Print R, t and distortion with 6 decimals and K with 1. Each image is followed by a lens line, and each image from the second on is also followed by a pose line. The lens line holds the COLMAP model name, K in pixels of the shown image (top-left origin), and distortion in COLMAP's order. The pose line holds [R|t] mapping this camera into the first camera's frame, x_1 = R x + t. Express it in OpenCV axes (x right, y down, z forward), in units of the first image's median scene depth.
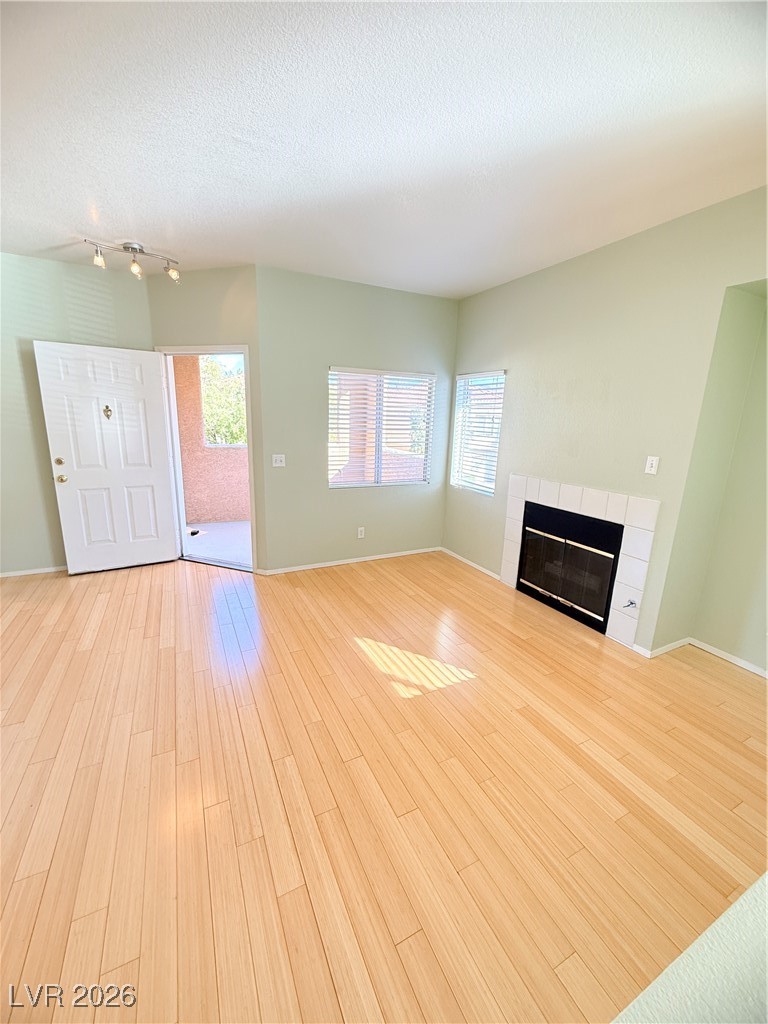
lens RADIAL K [[407.5, 0, 384.0], [0, 407.5, 512.0], [0, 0, 1]] dist [-0.001584, -0.000247]
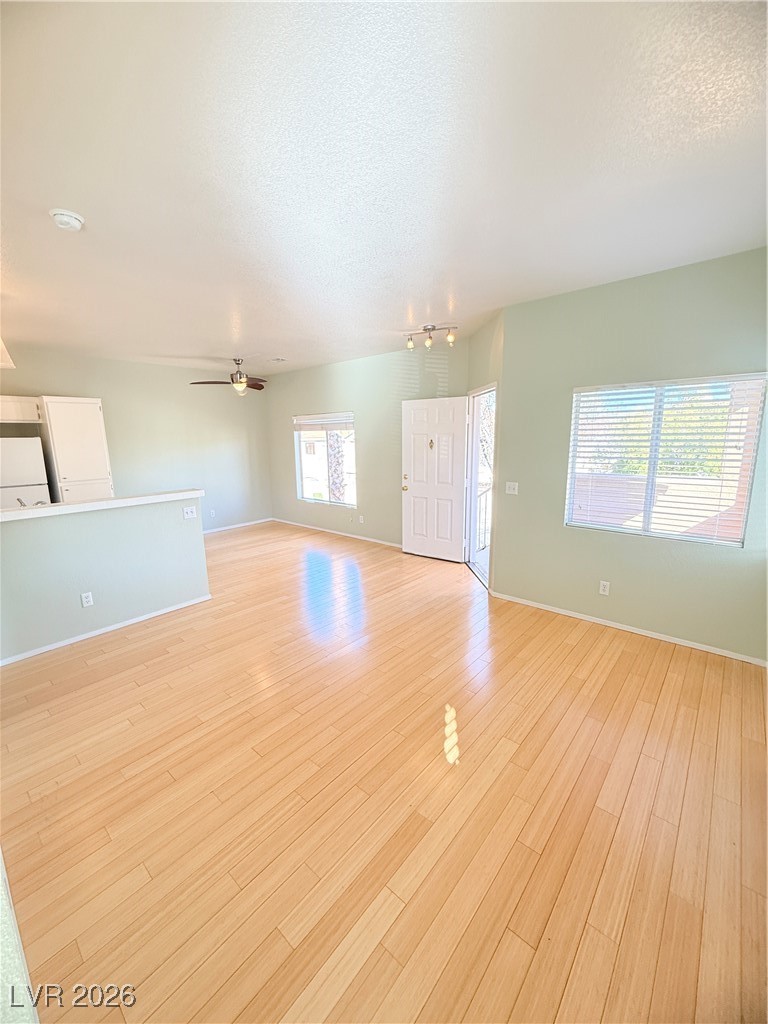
lens RADIAL K [[407.4, 0, 384.0], [0, 407.4, 512.0], [0, 0, 1]] dist [0.000381, -0.000080]
pose [[0.384041, 0.133479, -0.913617, 0.586527], [-0.191316, 0.979525, 0.062688, -0.075029], [0.903278, 0.150715, 0.401714, 0.332753]]
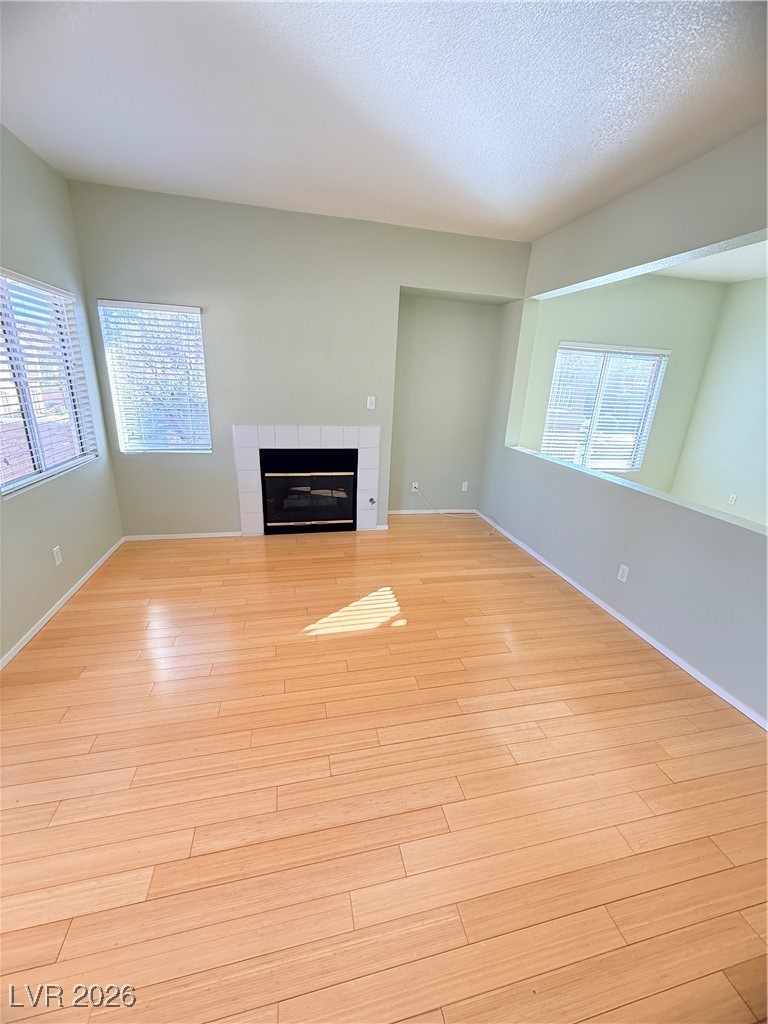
lens RADIAL K [[407.5, 0, 384.0], [0, 407.5, 512.0], [0, 0, 1]] dist [-0.001584, -0.000247]
pose [[0.235720, -0.321018, 0.917270, -0.577854], [0.185611, 0.941363, 0.281751, -0.110019], [-0.953931, 0.103841, 0.281483, 0.435598]]
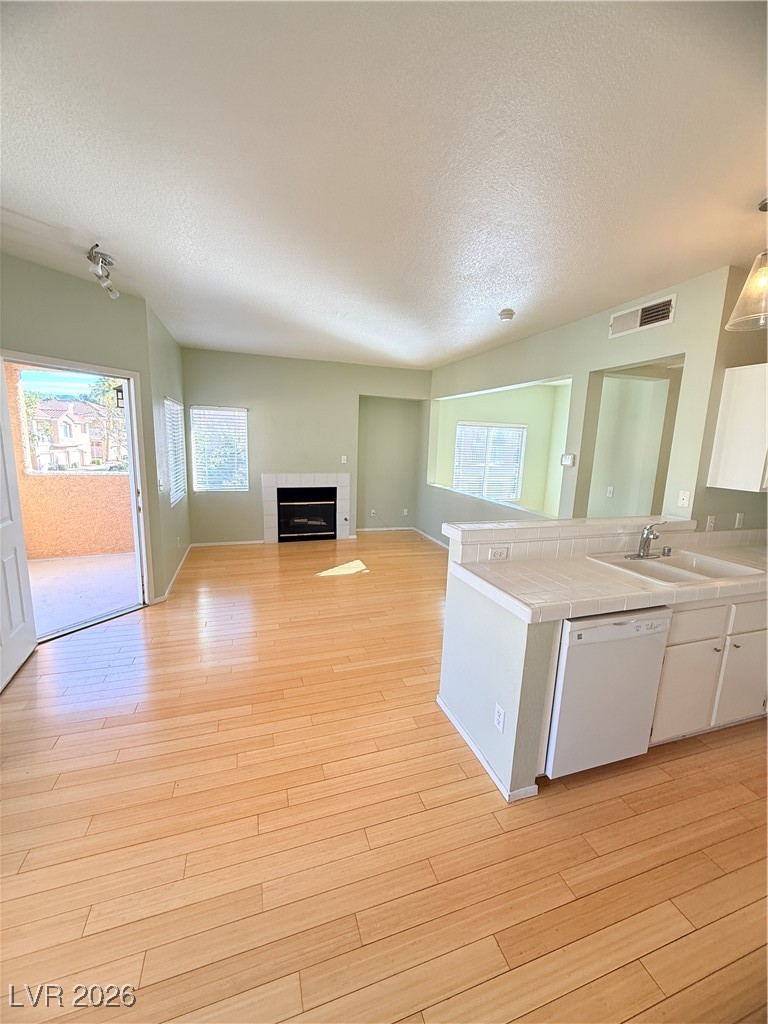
lens RADIAL K [[407.5, 0, 384.0], [0, 407.5, 512.0], [0, 0, 1]] dist [-0.001584, -0.000247]
pose [[0.138864, -0.194823, 0.970959, -1.266656], [0.201654, 0.965479, 0.164884, -0.121729], [-0.969563, 0.172901, 0.173357, 0.300094]]
